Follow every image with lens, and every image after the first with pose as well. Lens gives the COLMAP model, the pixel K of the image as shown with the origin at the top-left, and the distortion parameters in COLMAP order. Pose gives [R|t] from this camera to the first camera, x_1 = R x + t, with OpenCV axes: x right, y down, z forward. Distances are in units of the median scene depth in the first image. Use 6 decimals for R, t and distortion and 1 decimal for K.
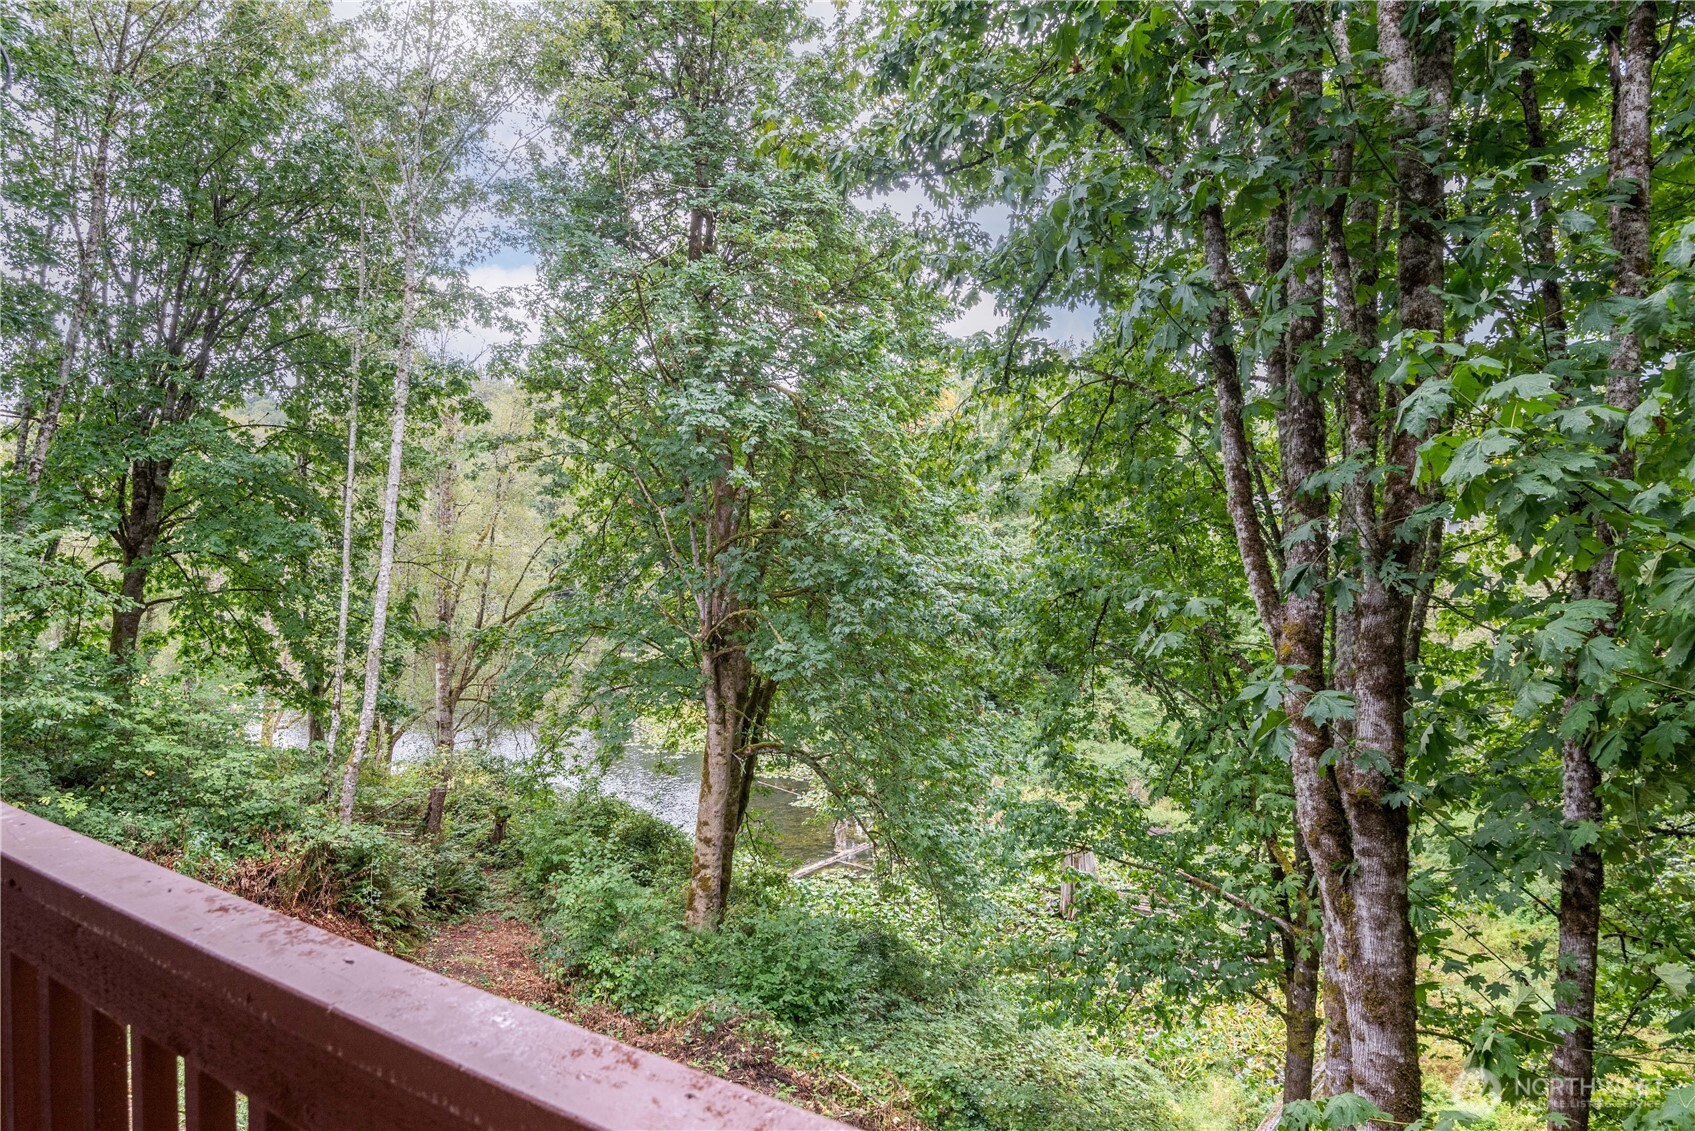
lens RADIAL K [[954.9, 0, 857.3], [0, 954.9, 569.0], [0, 0, 1]] dist [-0.006524, -0.003363]
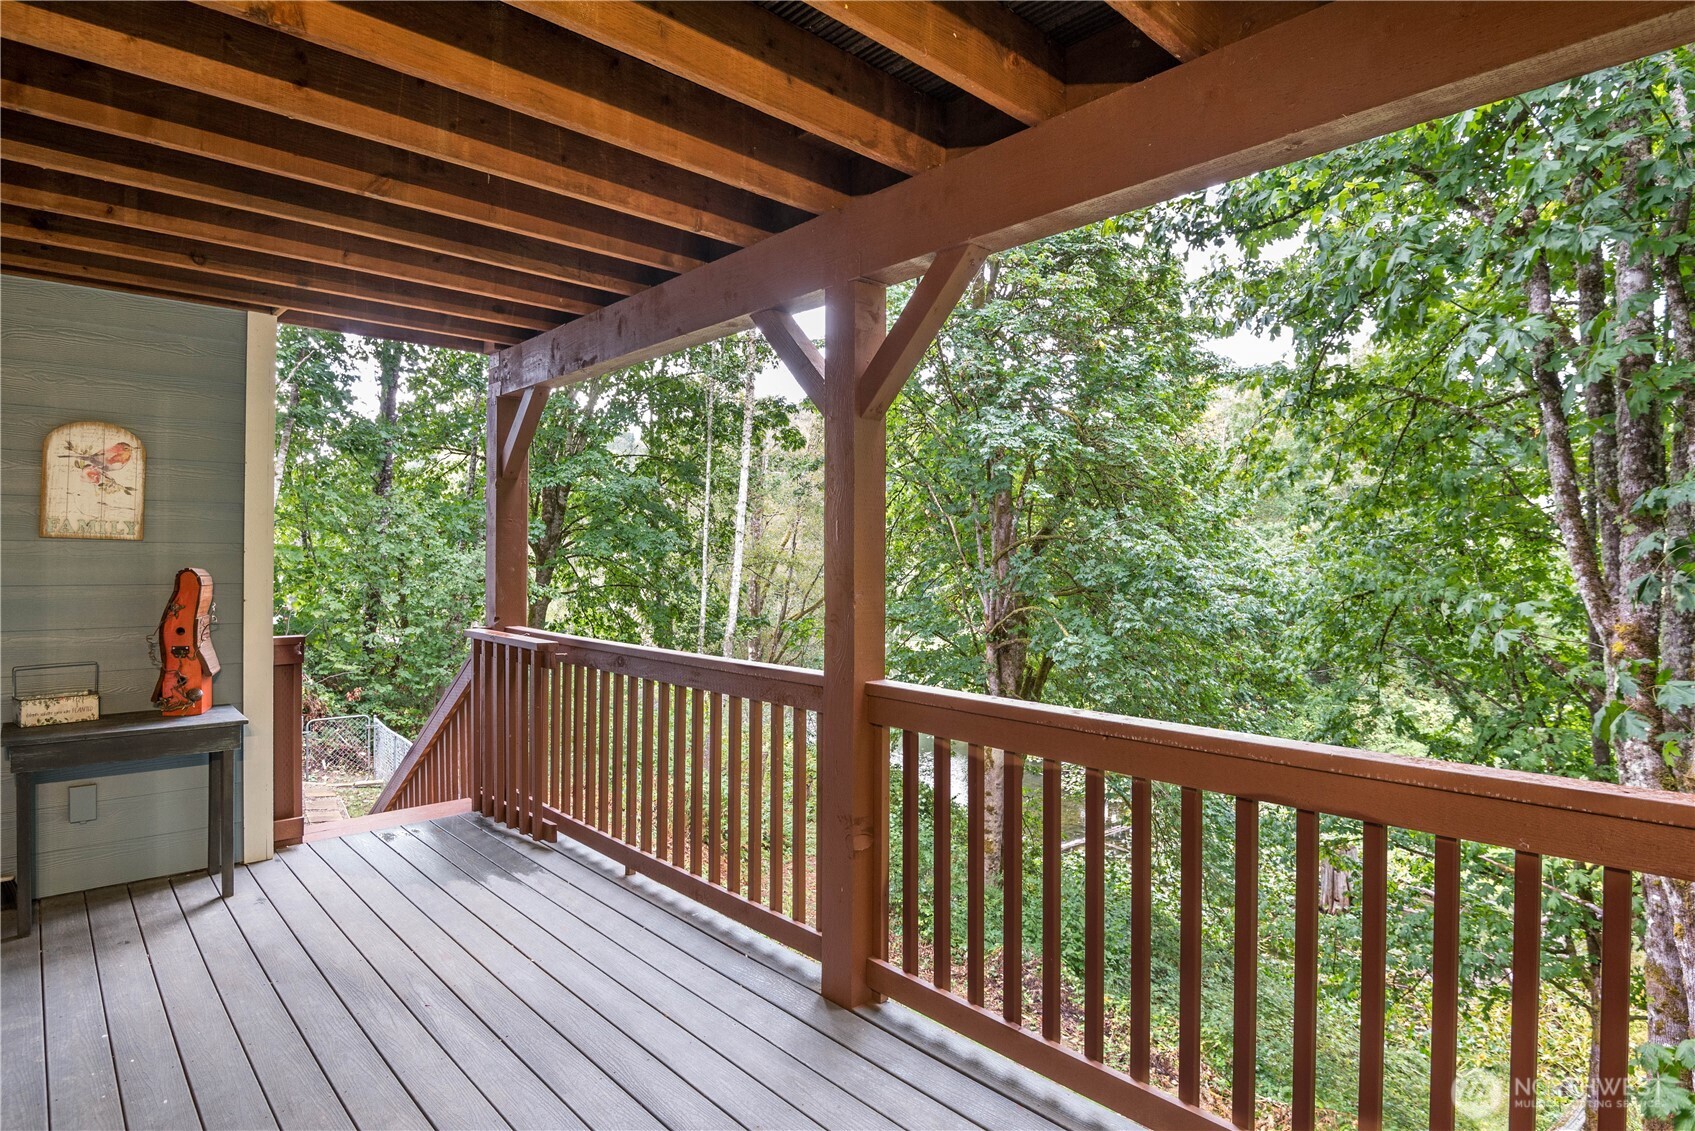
lens RADIAL K [[898.7, 0, 836.4], [0, 898.7, 564.0], [0, 0, 1]] dist [-0.018904, -0.002558]
pose [[0.966762, 0.002512, -0.255667, -0.071892], [-0.004077, 0.999976, -0.005590, -0.001366], [0.255647, 0.006447, 0.966749, -0.096878]]
